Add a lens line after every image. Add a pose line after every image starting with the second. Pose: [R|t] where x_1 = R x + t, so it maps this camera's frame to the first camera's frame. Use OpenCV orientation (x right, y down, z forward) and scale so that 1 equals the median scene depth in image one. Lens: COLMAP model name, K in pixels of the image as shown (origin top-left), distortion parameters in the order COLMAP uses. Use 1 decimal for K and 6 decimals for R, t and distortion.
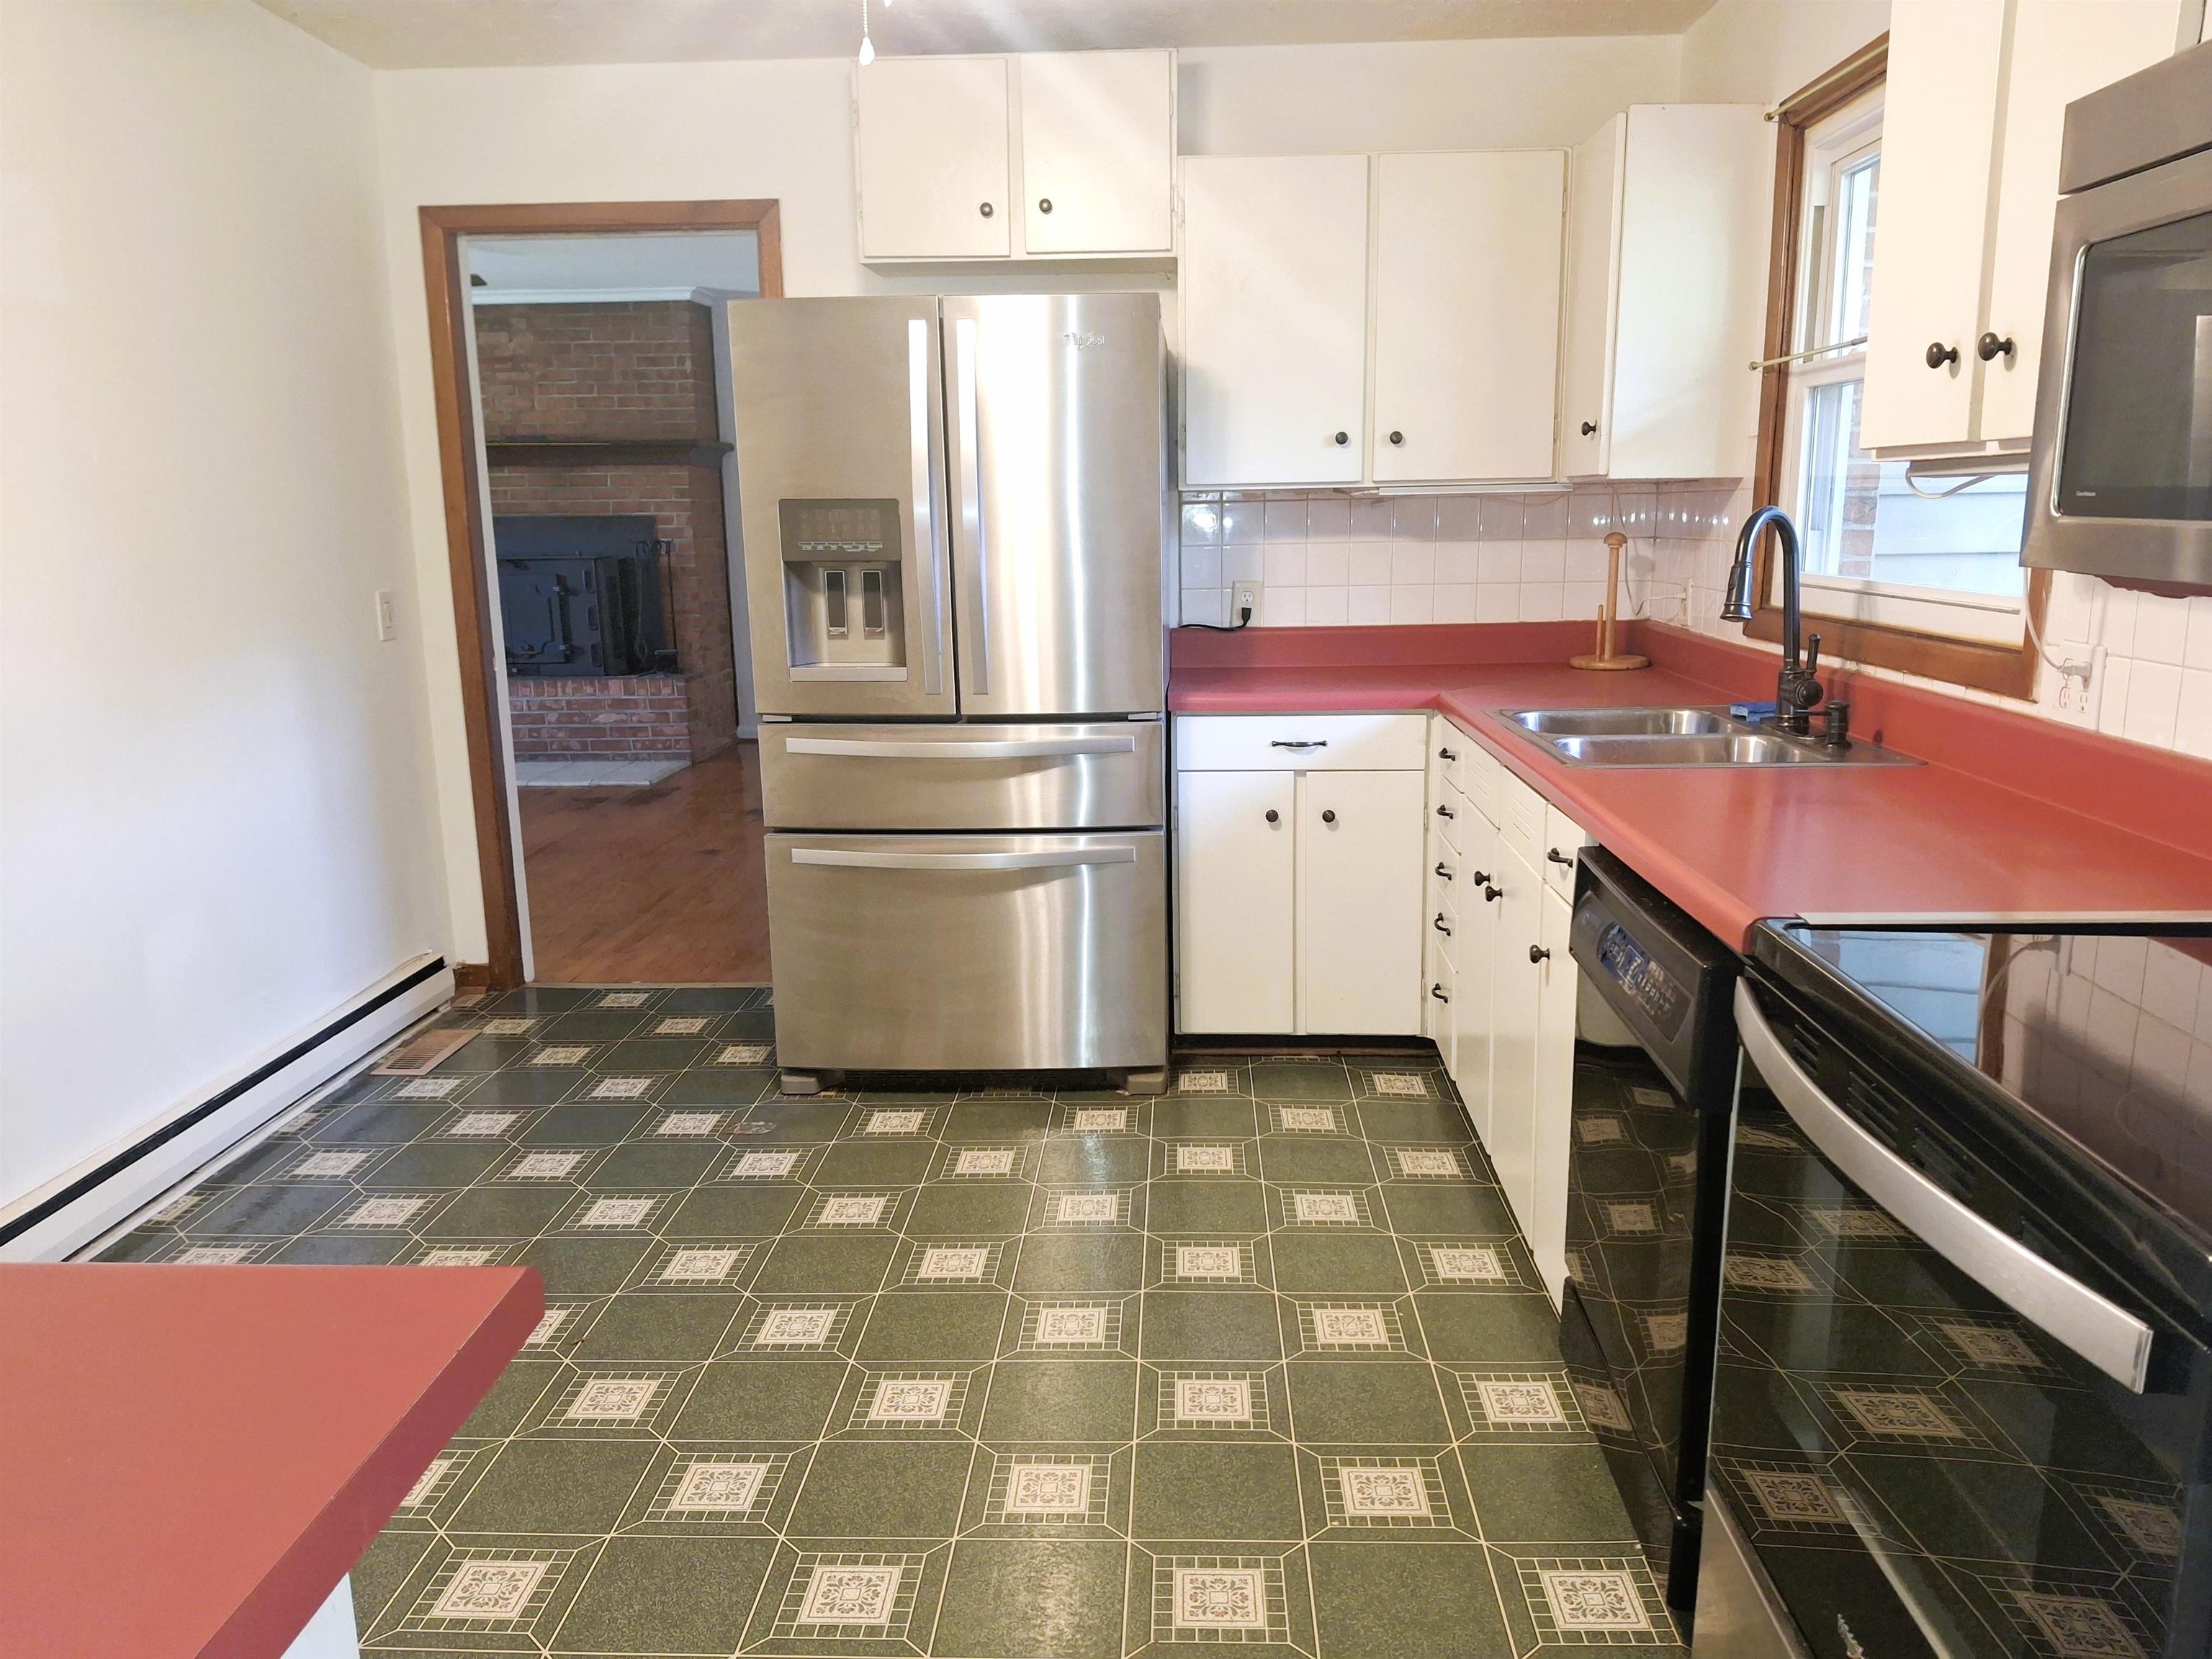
lens RADIAL K [[1636.6, 0, 1117.1], [0, 1636.6, 838.1], [0, 0, 1]] dist [0.026422, -0.014456]
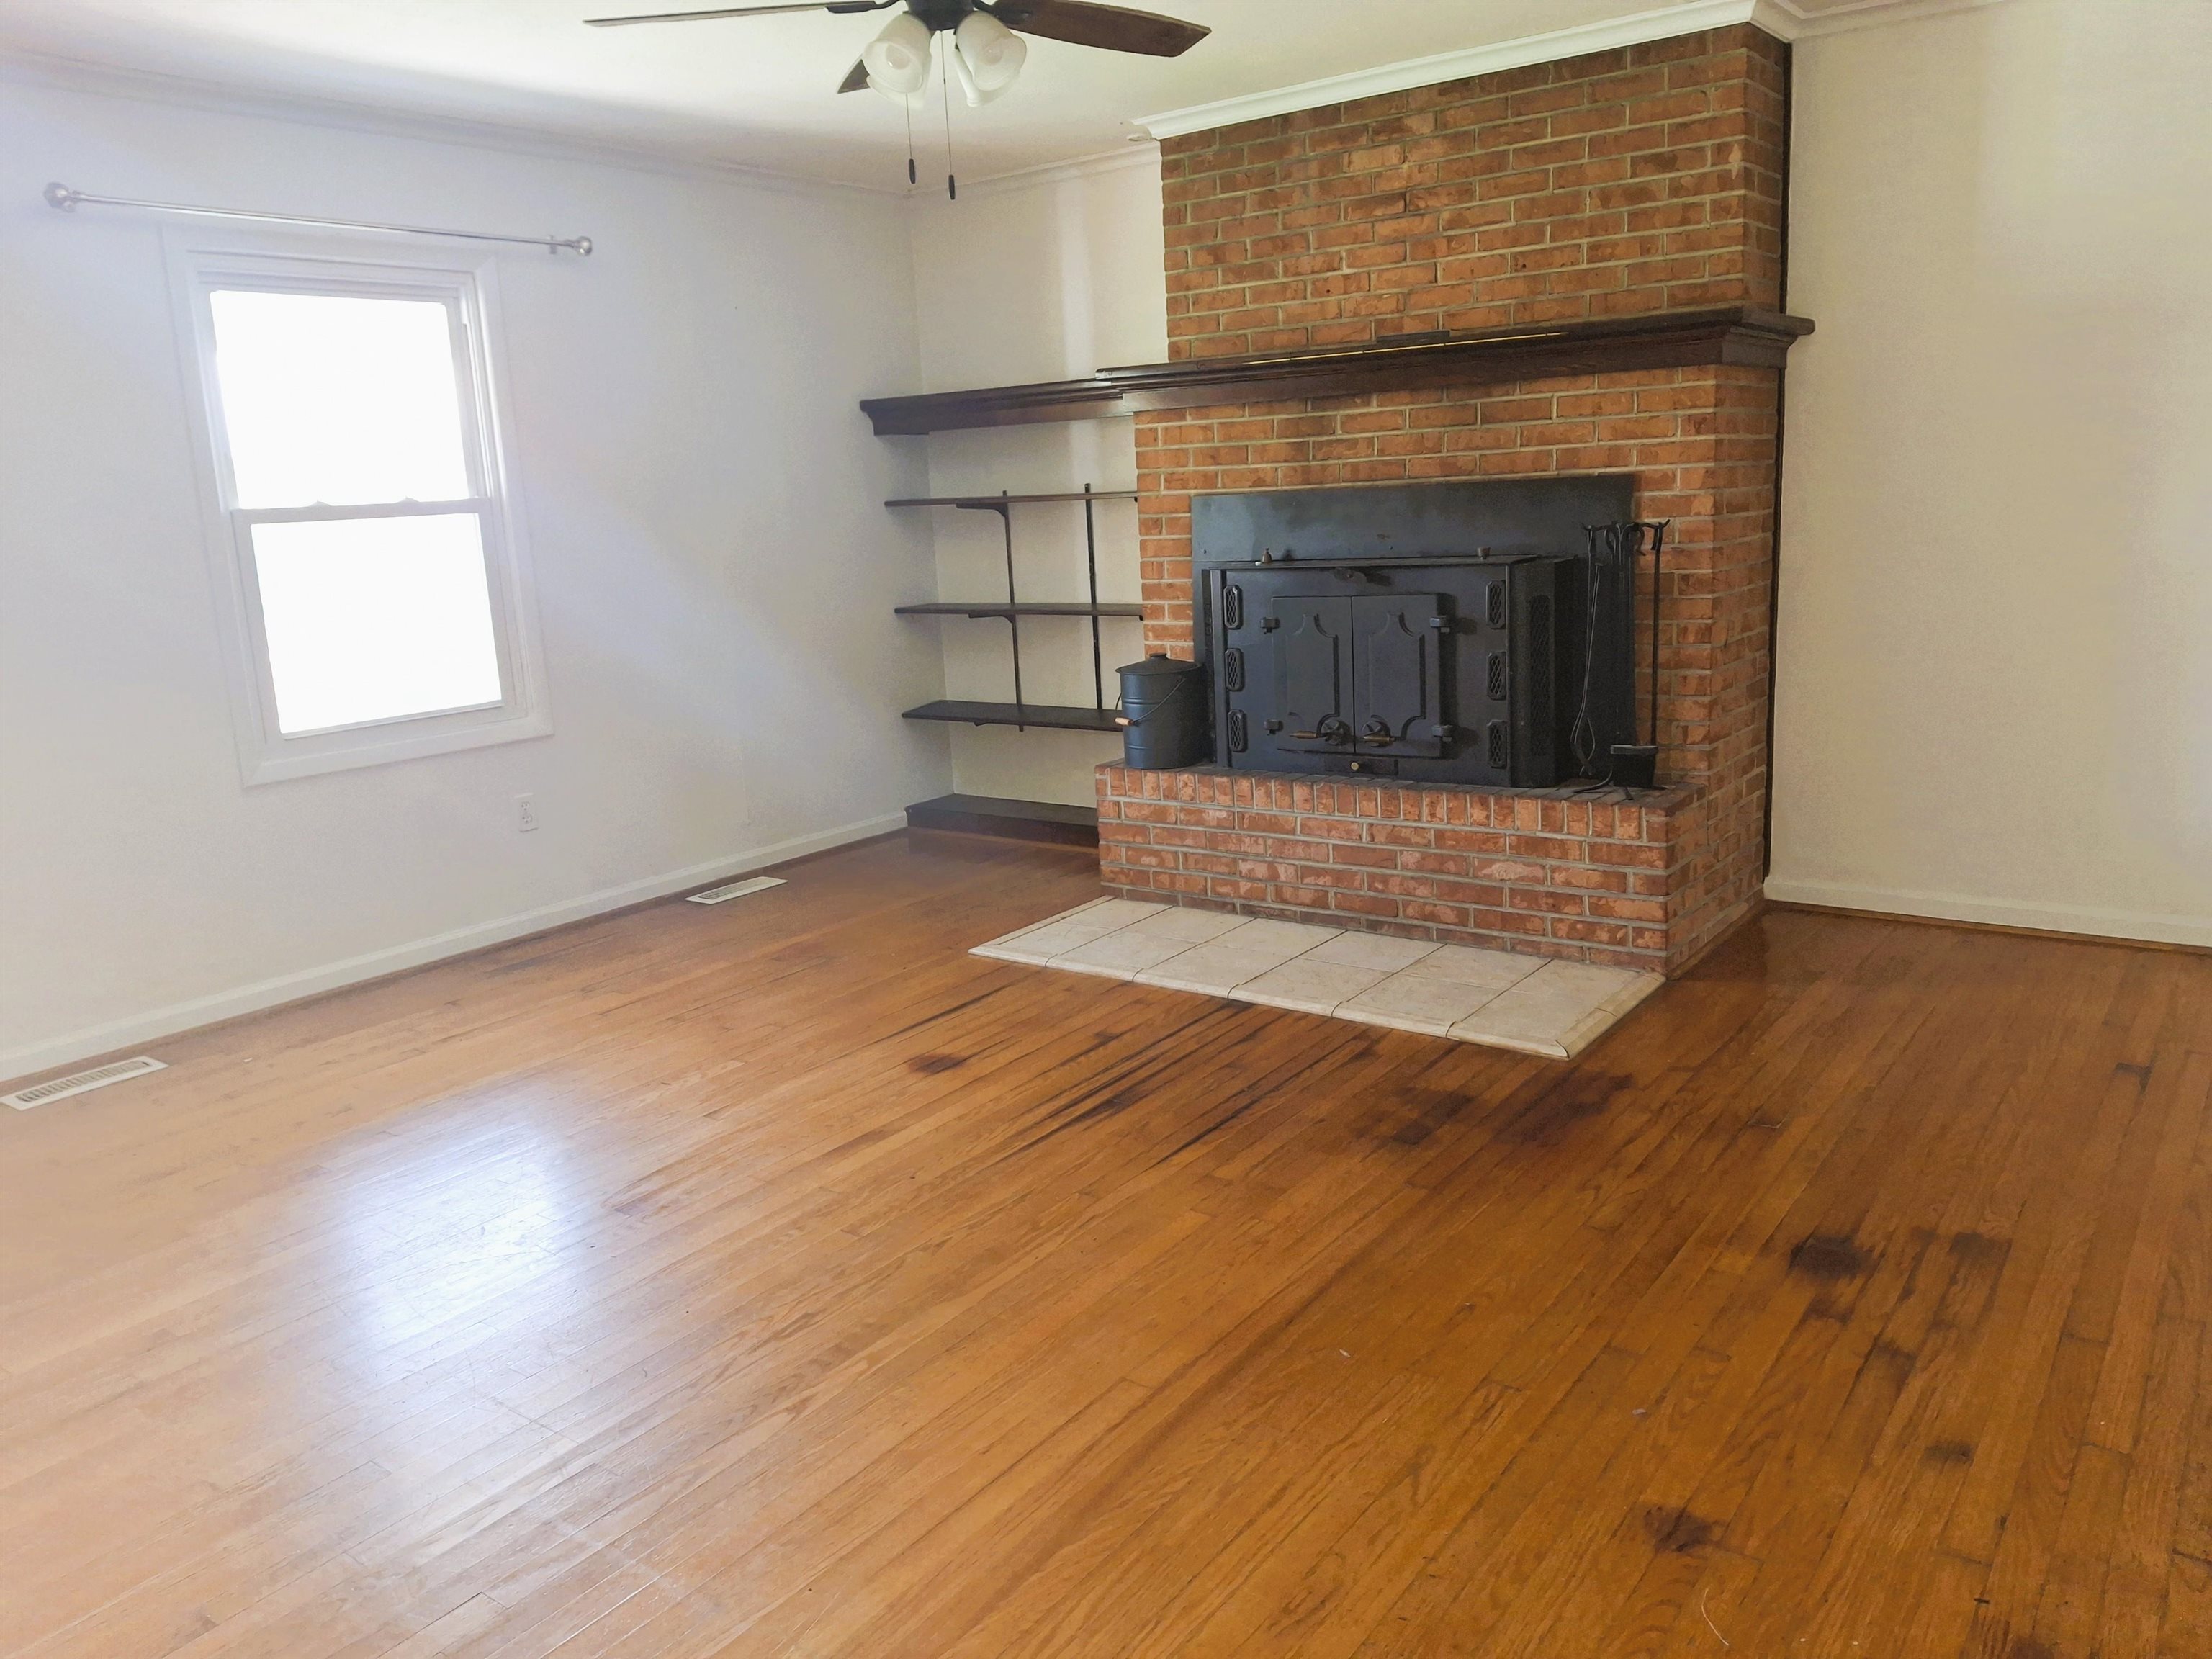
lens RADIAL K [[1636.6, 0, 1102.0], [0, 1636.6, 842.5], [0, 0, 1]] dist [0.026422, -0.014456]
pose [[0.825203, 0.091818, -0.557323, -0.125657], [-0.067887, 0.995669, 0.063518, -0.104313], [0.560742, -0.014580, 0.827862, 0.488787]]
